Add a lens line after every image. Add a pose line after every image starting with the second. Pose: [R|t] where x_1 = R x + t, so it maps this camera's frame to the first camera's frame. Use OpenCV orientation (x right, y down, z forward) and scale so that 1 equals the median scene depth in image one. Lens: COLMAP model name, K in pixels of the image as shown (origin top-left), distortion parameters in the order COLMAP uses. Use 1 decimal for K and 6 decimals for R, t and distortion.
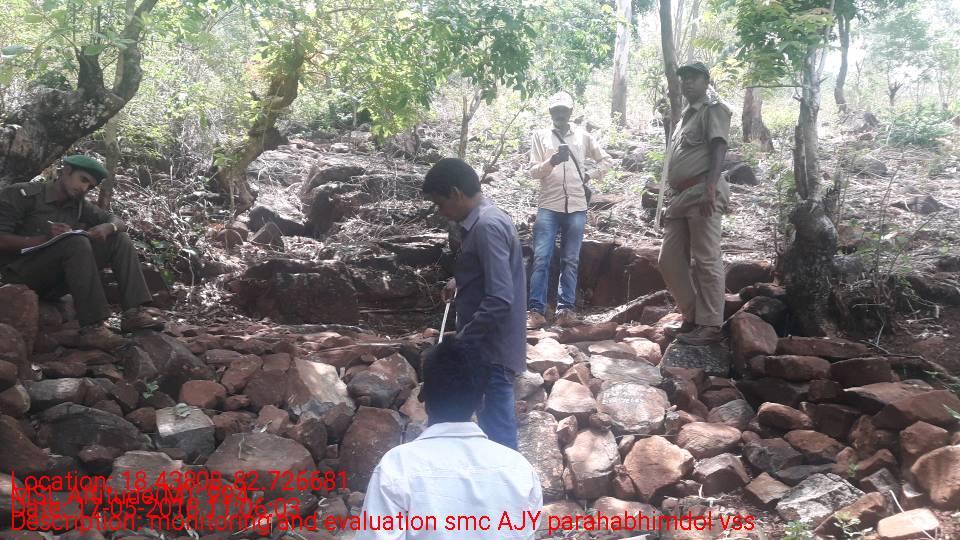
lens RADIAL K [[711.7, 0, 483.0], [0, 711.7, 280.4], [0, 0, 1]] dist [0.174541, -0.321854]
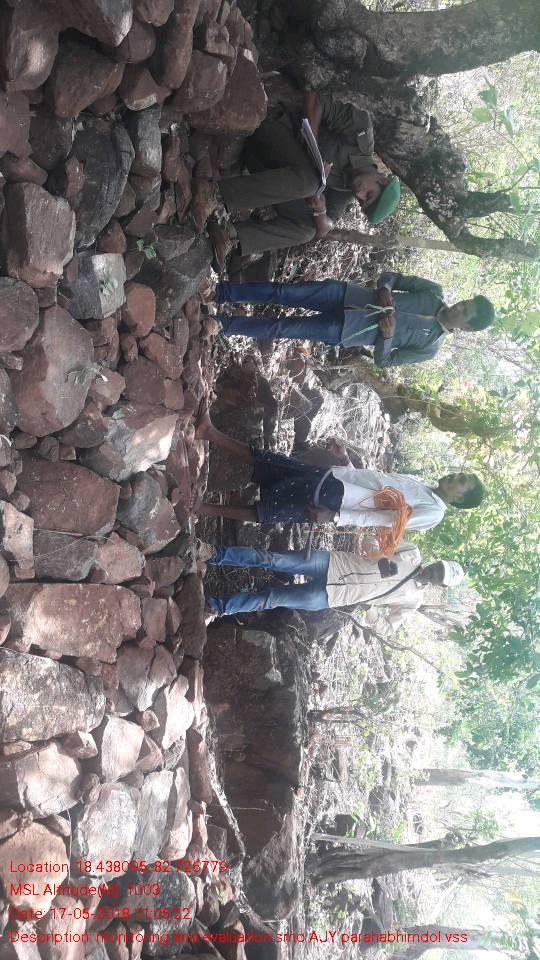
lens RADIAL K [[711.7, 0, 270.0], [0, 711.7, 480.0], [0, 0, 1]] dist [0.174541, -0.321854]
pose [[0.013889, 0.979646, -0.200251, -0.005137], [-0.999215, 0.006169, -0.039125, 0.025651], [-0.037093, 0.200638, 0.978963, 0.134943]]
